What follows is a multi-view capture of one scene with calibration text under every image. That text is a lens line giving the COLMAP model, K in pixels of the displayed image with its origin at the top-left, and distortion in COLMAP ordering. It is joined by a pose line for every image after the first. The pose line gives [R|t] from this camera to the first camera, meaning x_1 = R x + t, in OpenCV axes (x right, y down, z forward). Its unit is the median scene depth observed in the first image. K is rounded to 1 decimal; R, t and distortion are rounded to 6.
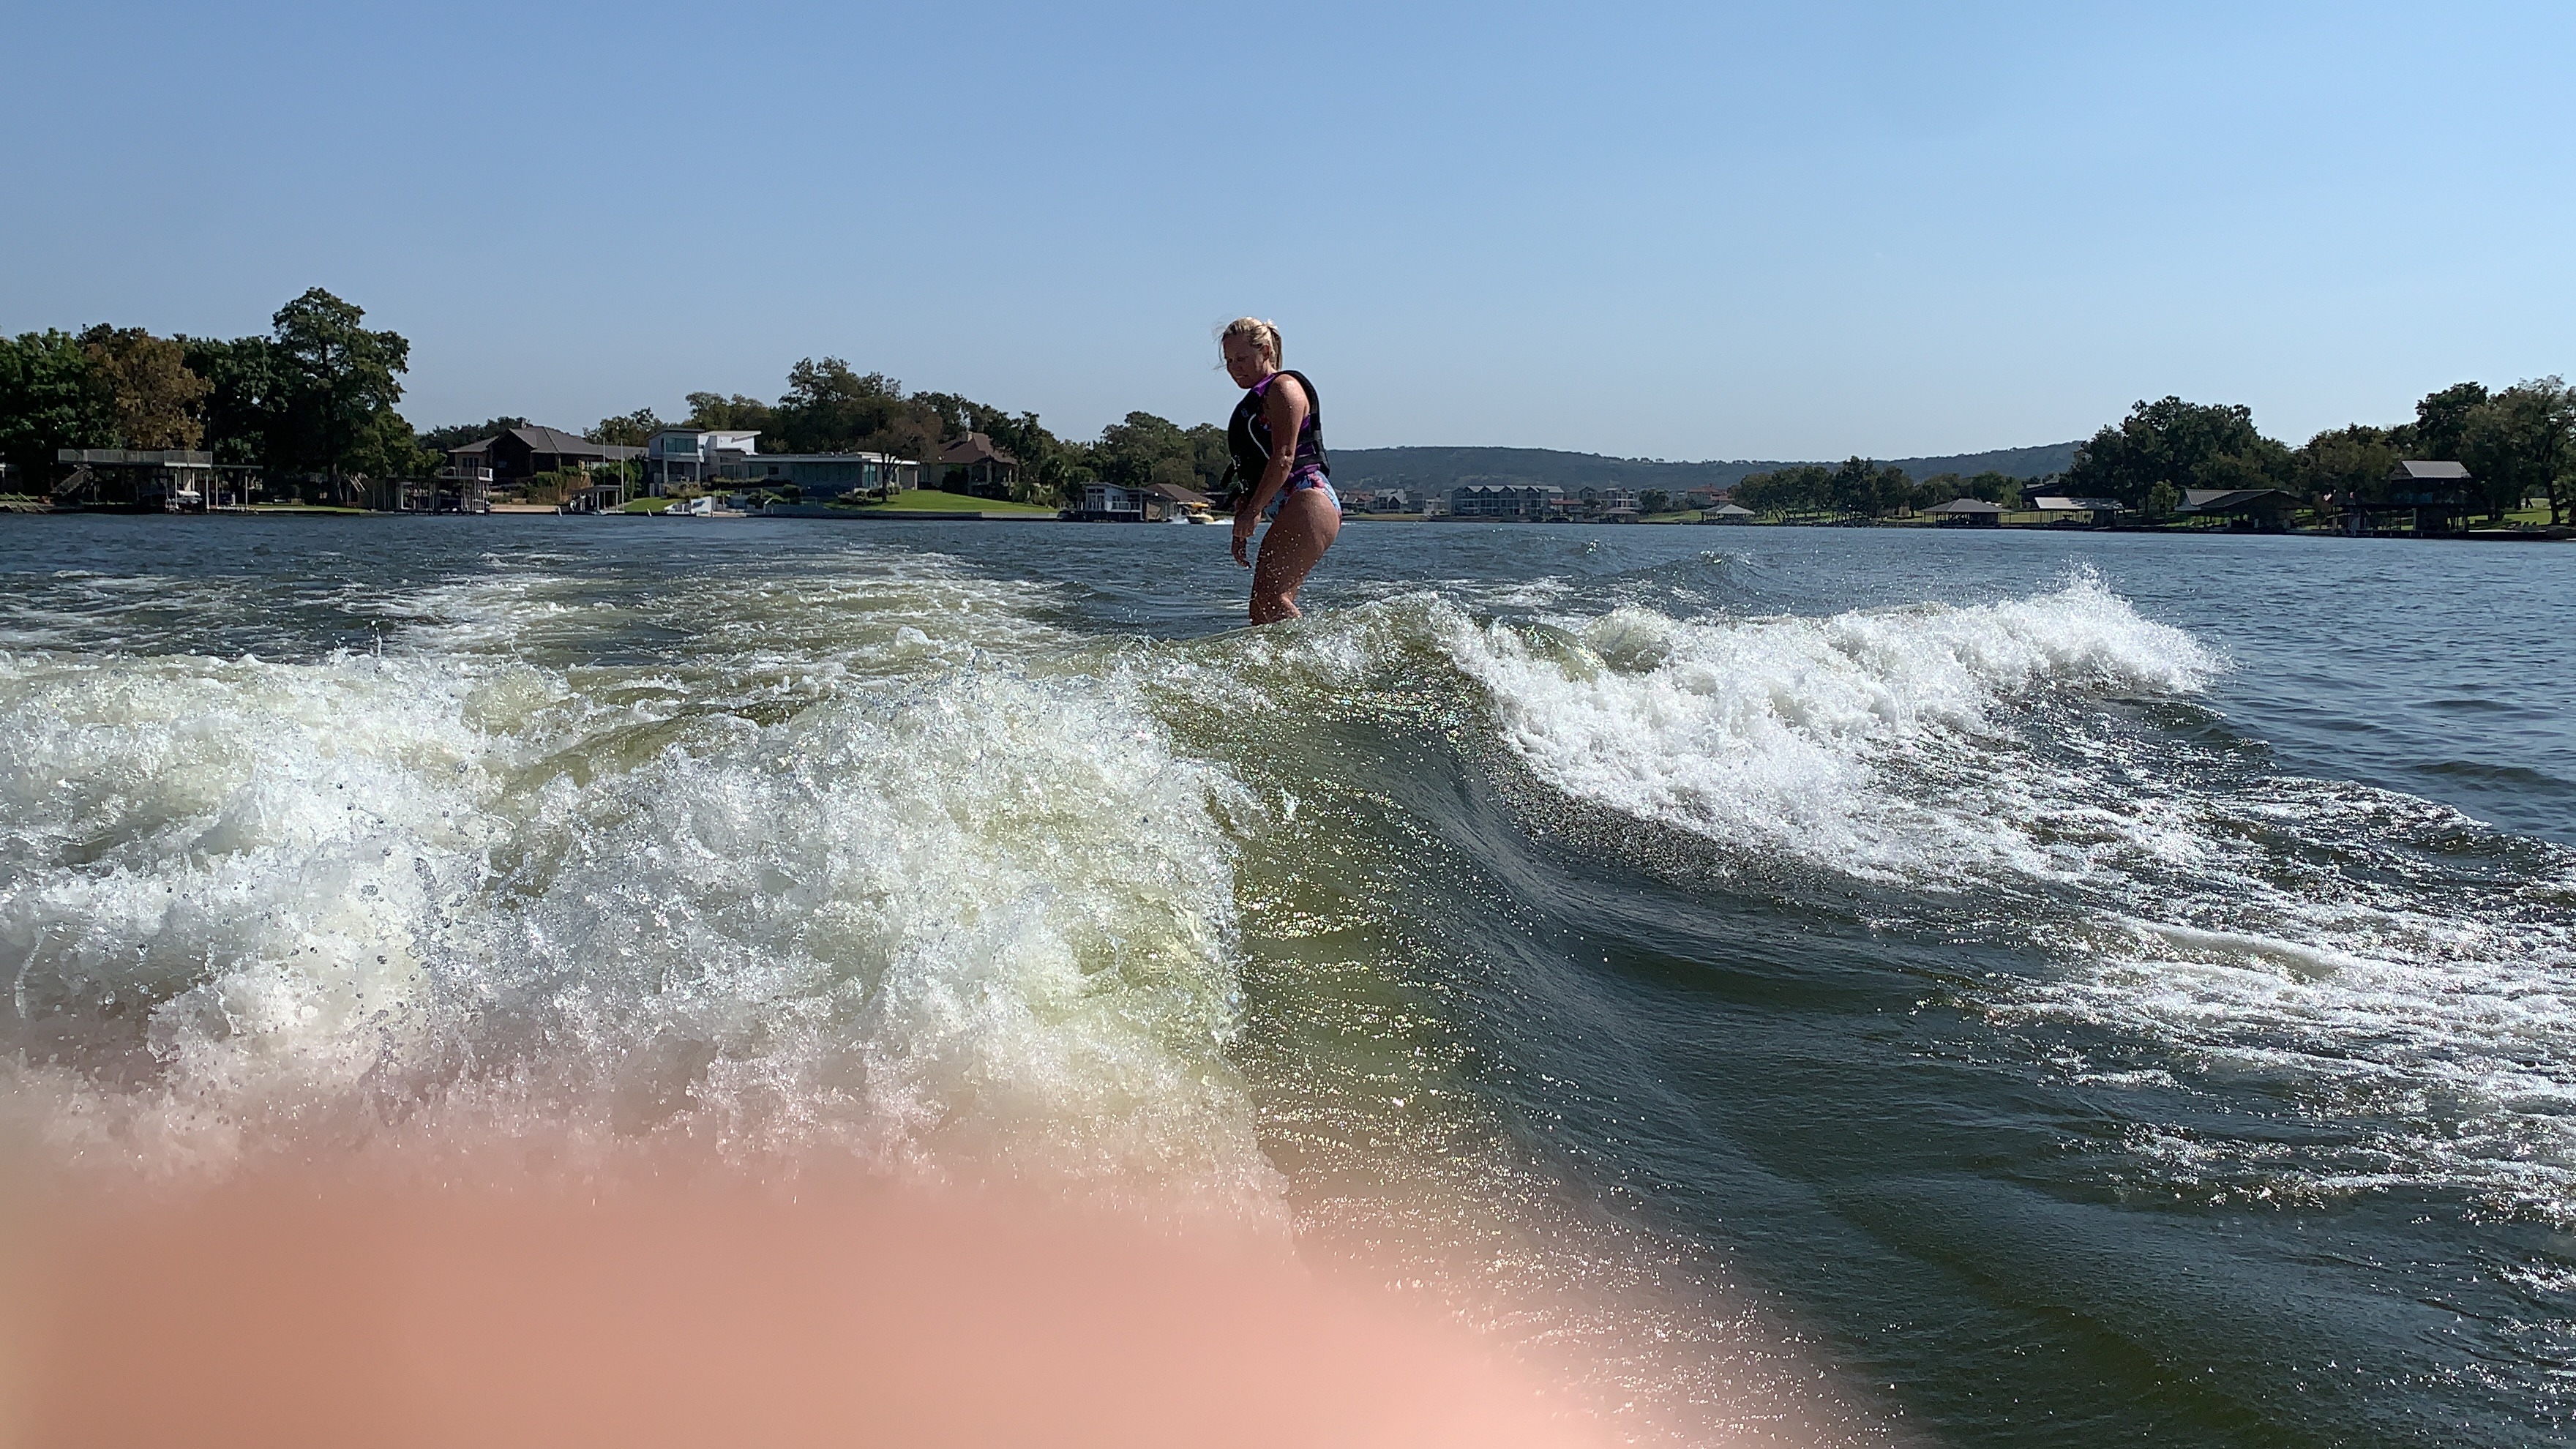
lens RADIAL K [[2173.6, 0, 1288.0], [0, 2173.6, 724.5], [0, 0, 1]] dist [0.102648, -0.240321]
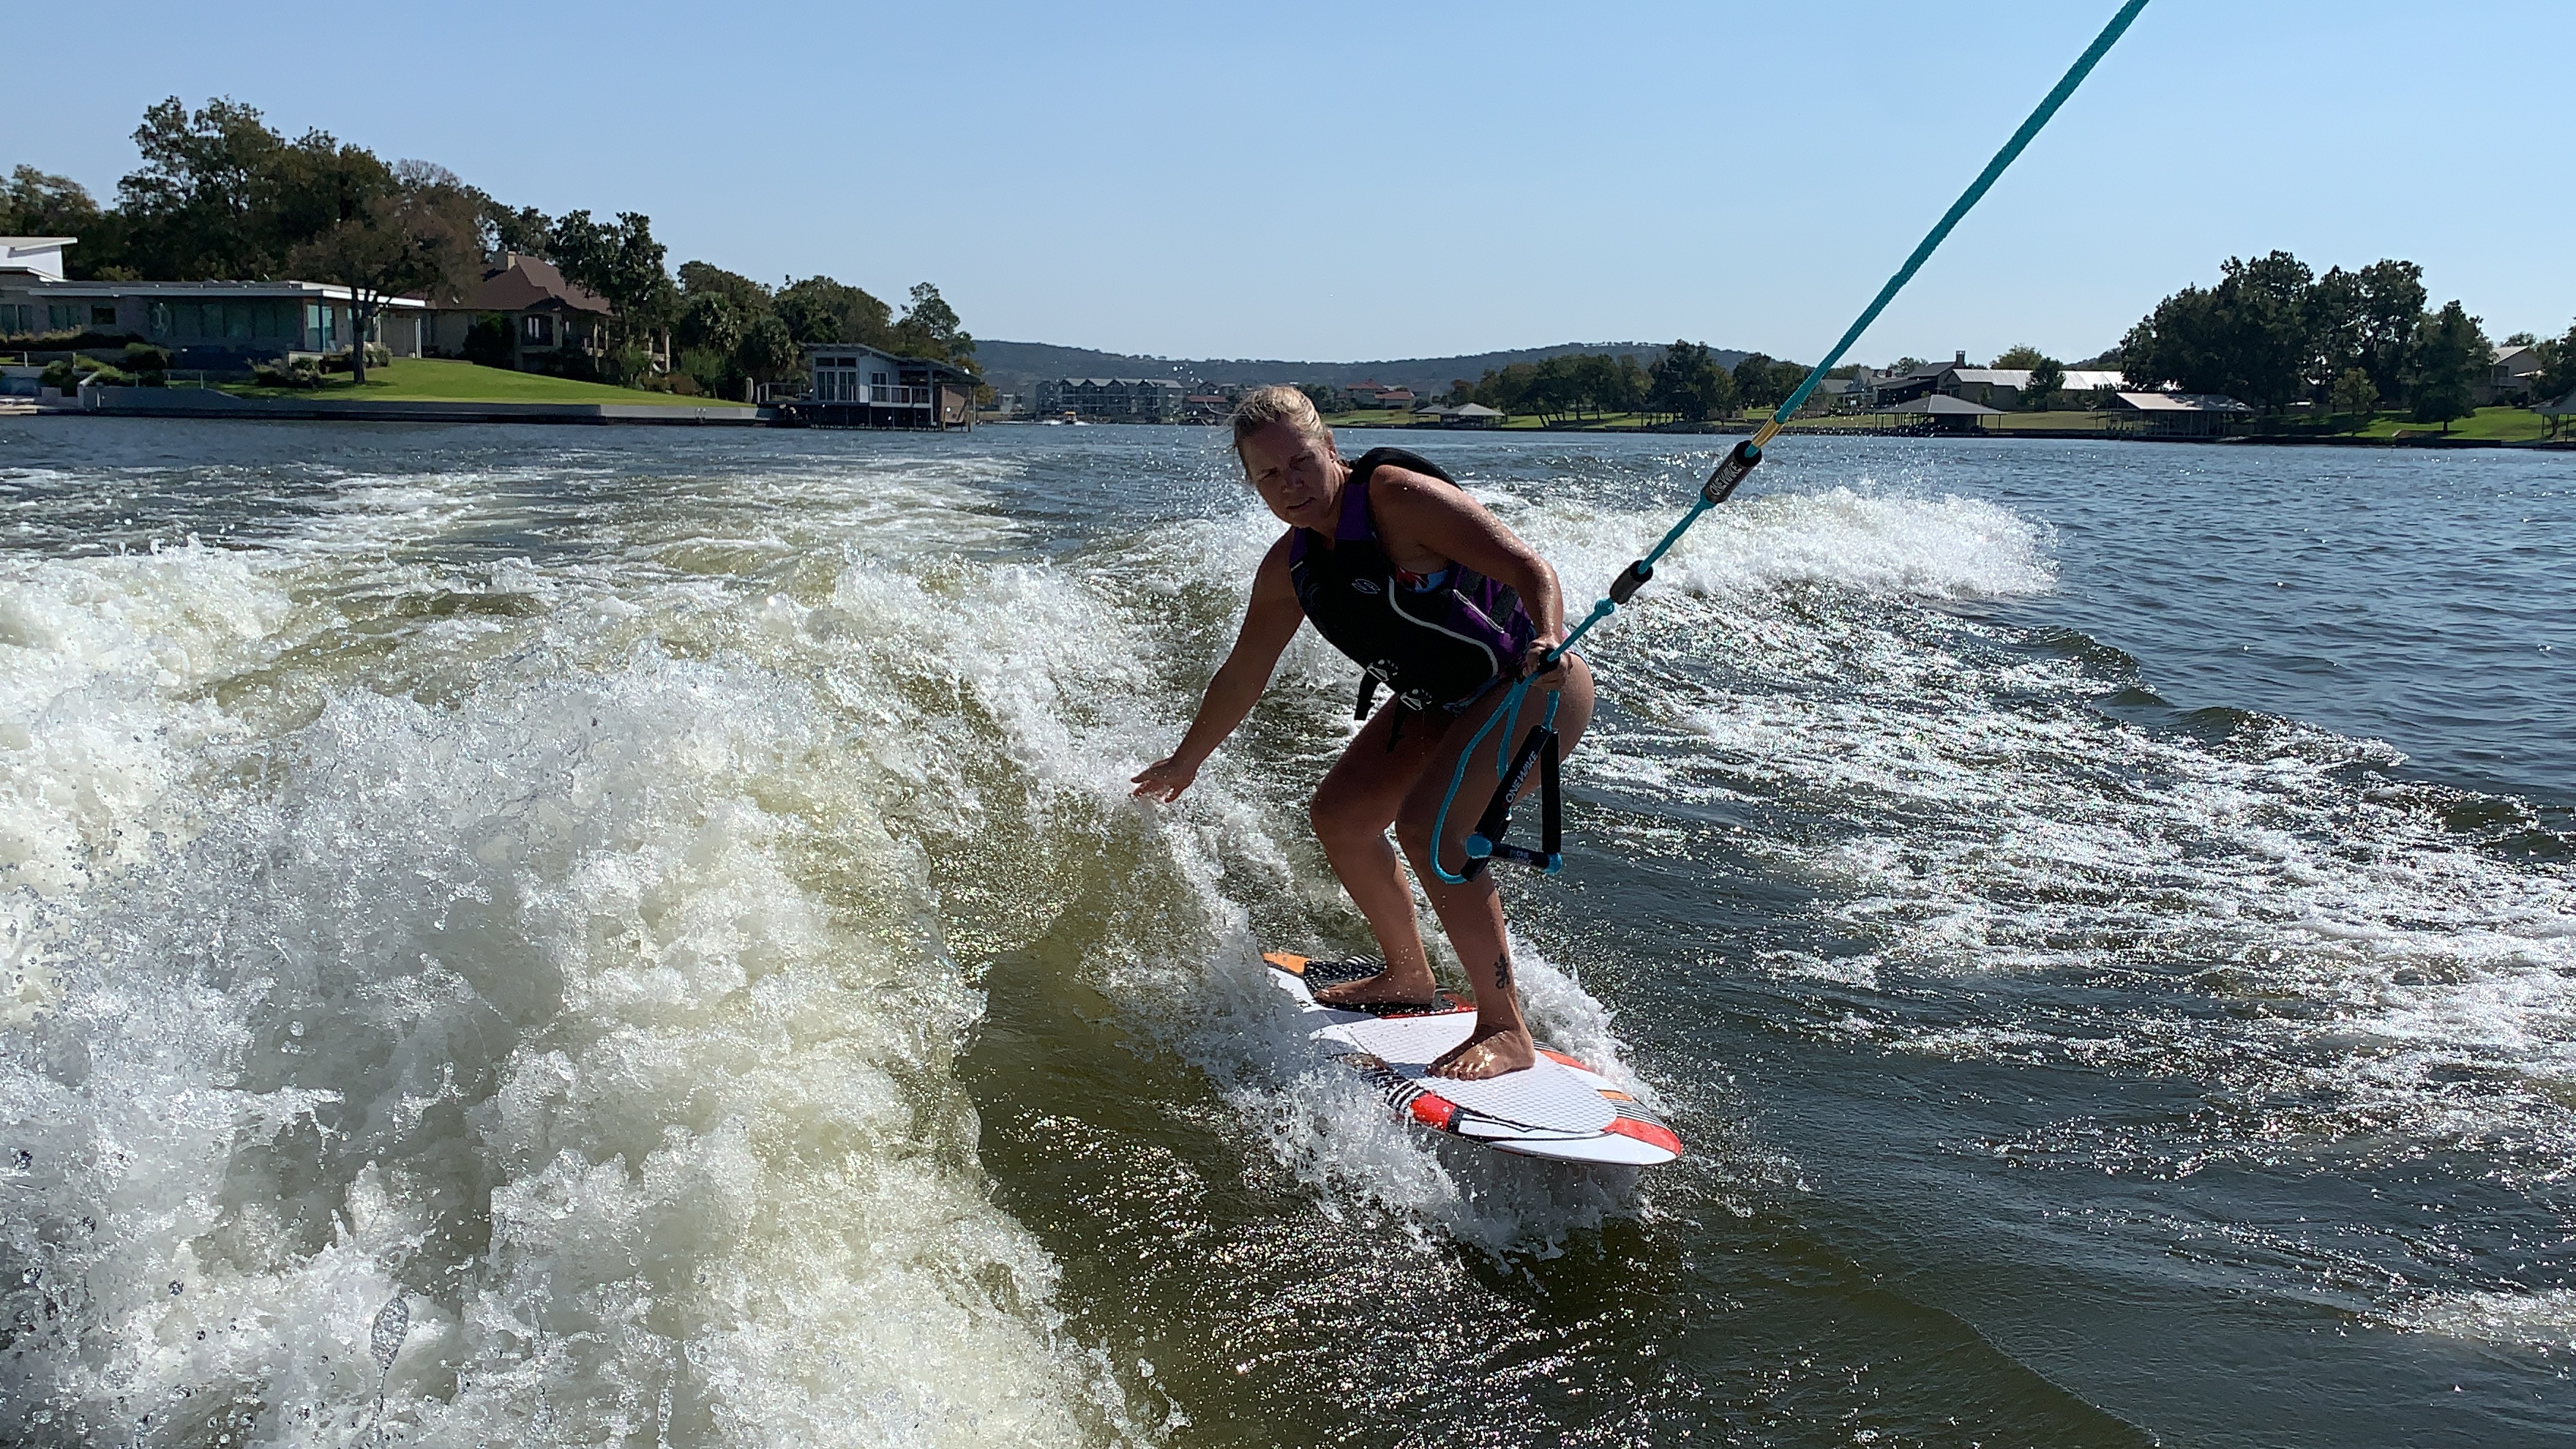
lens RADIAL K [[2207.3, 0, 1197.6], [0, 2207.3, 732.8], [0, 0, 1]] dist [0.004796, 0.008583]
pose [[0.978843, -0.024569, 0.203133, -0.104157], [0.014941, 0.998697, 0.048796, -0.046249], [-0.204067, -0.044729, 0.977935, 0.484665]]
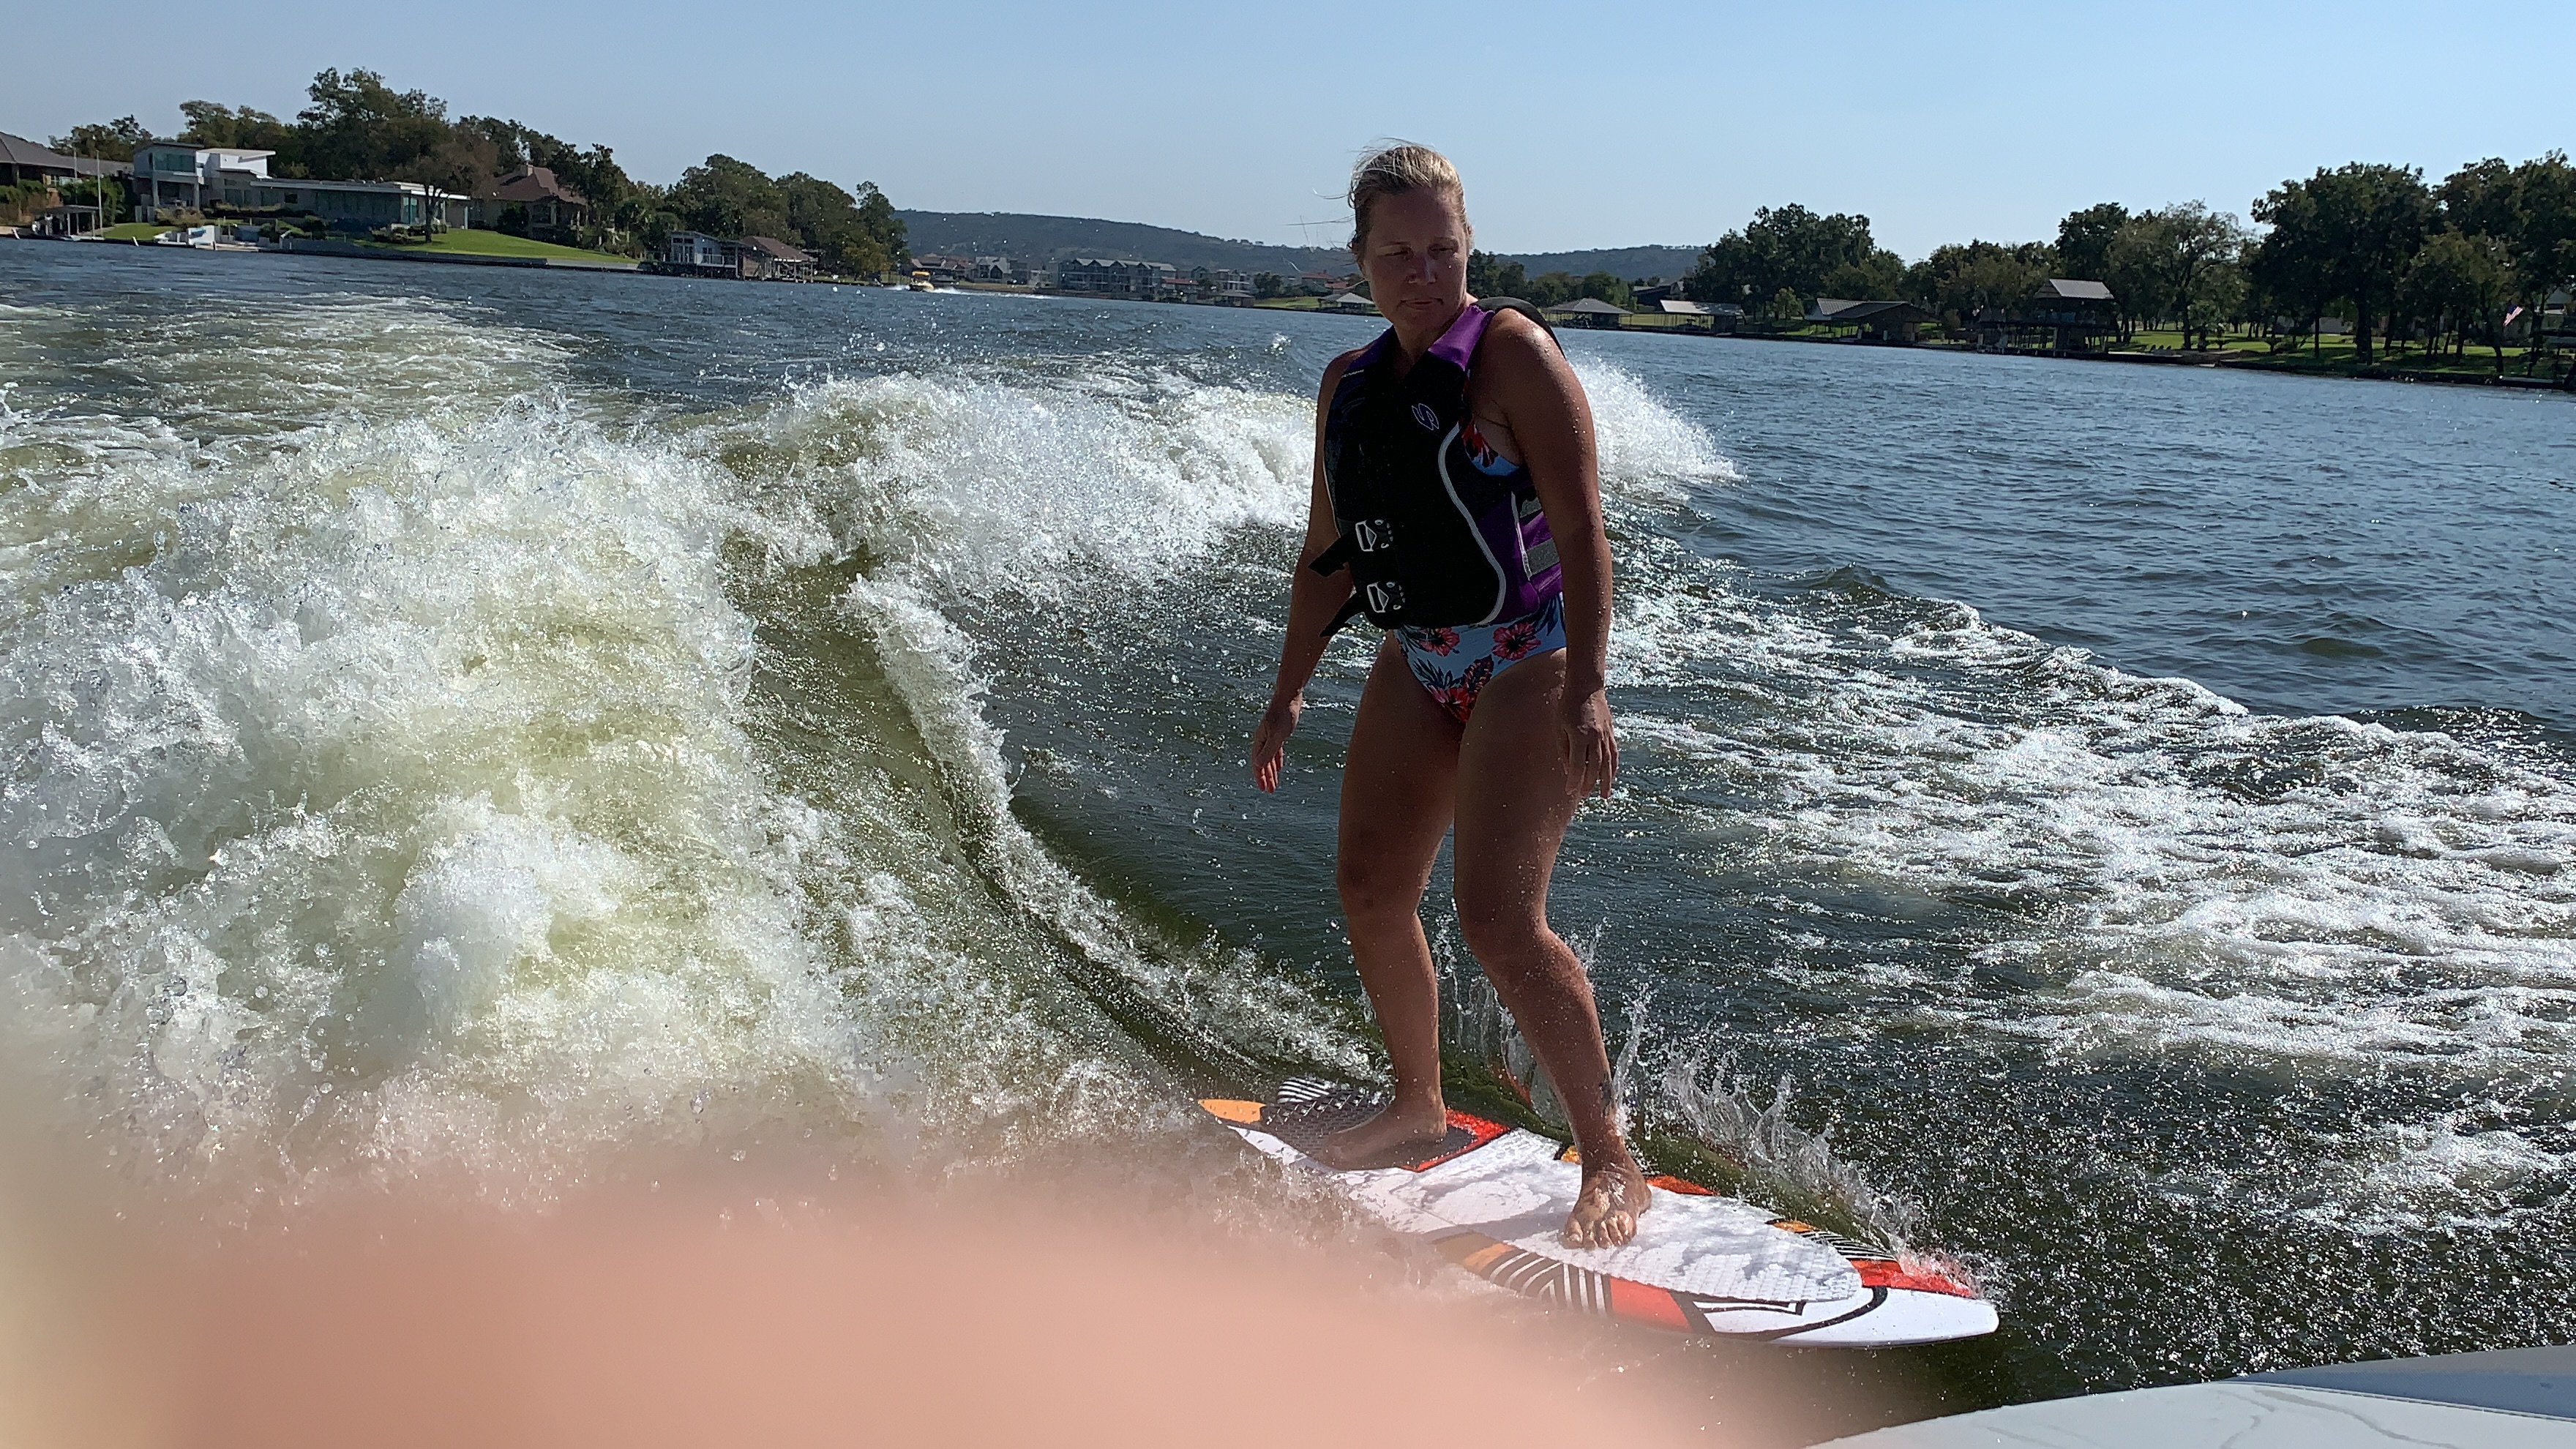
lens RADIAL K [[2188.7, 0, 1337.2], [0, 2188.7, 724.0], [0, 0, 1]] dist [-0.000901, -0.007477]
pose [[0.977685, 0.005790, 0.209995, -0.013199], [-0.026551, 0.995010, 0.096182, -0.004387], [-0.208390, -0.099611, 0.972960, 0.059606]]
